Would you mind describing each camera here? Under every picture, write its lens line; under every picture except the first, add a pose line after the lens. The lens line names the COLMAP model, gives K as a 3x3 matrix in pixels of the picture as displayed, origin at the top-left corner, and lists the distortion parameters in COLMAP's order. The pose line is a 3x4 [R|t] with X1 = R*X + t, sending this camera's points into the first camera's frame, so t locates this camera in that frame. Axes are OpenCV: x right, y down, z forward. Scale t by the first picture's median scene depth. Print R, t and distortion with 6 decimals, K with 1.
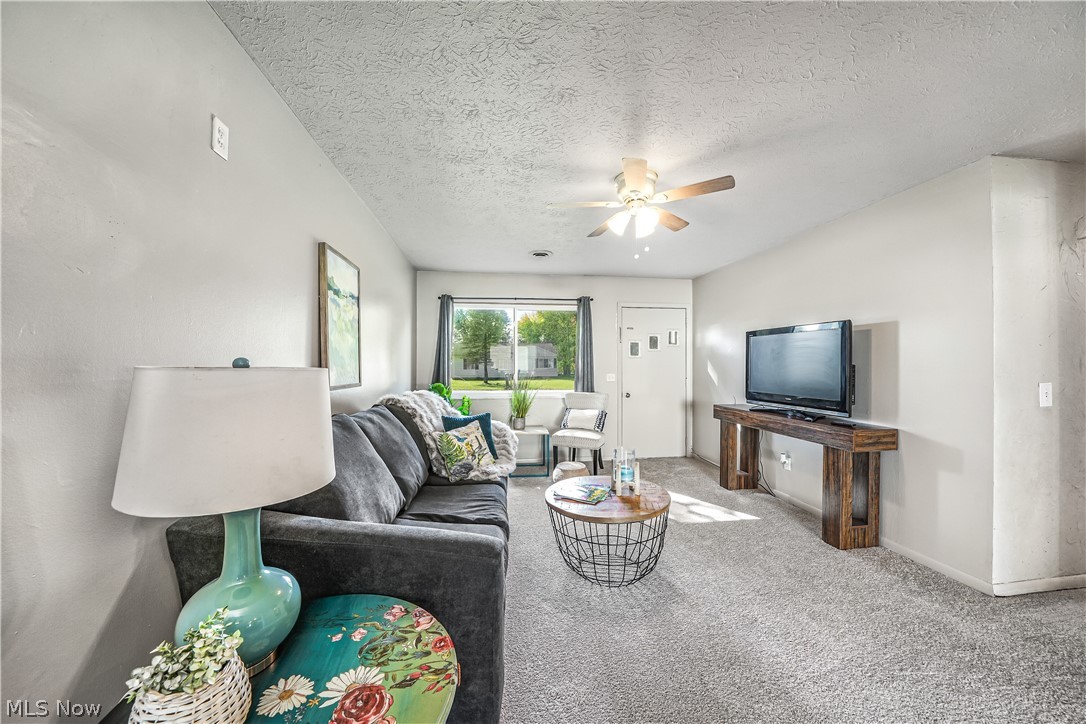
lens RADIAL K [[368.2, 0, 526.0], [0, 368.2, 361.1], [0, 0, 1]] dist [-0.013041, 0.000241]
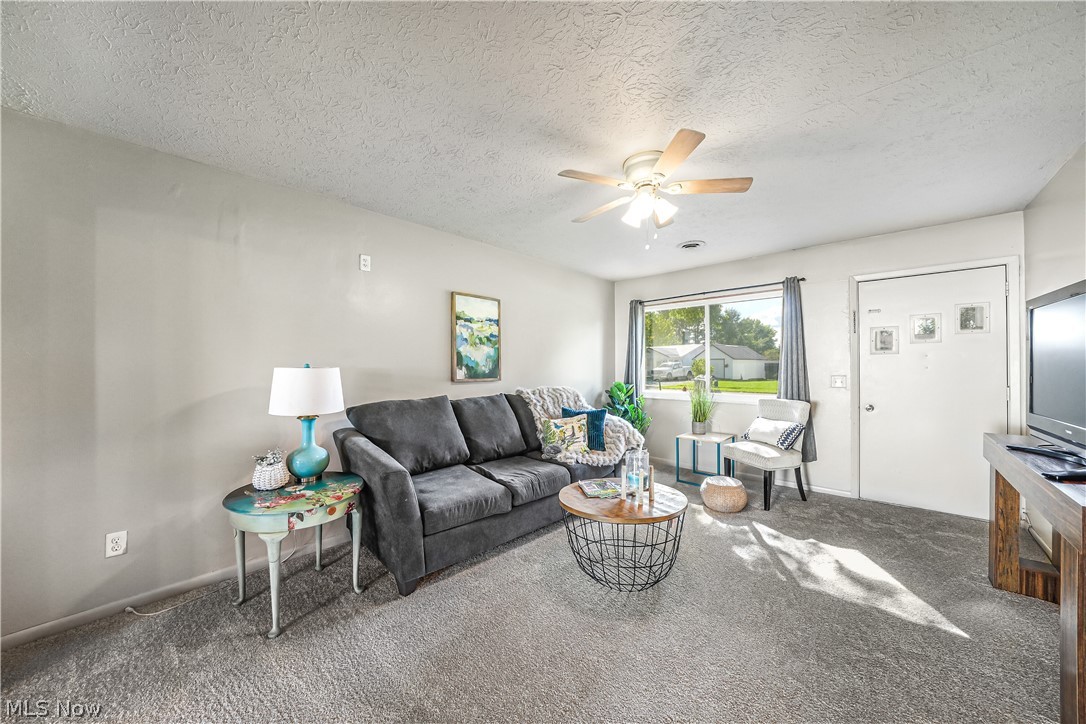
lens RADIAL K [[368.2, 0, 550.4], [0, 368.2, 362.5], [0, 0, 1]] dist [-0.013041, 0.000241]
pose [[0.653502, -0.011148, -0.756843, 0.739698], [0.011876, 0.999919, -0.004474, 0.005899], [0.756832, -0.006064, 0.653582, 0.186707]]
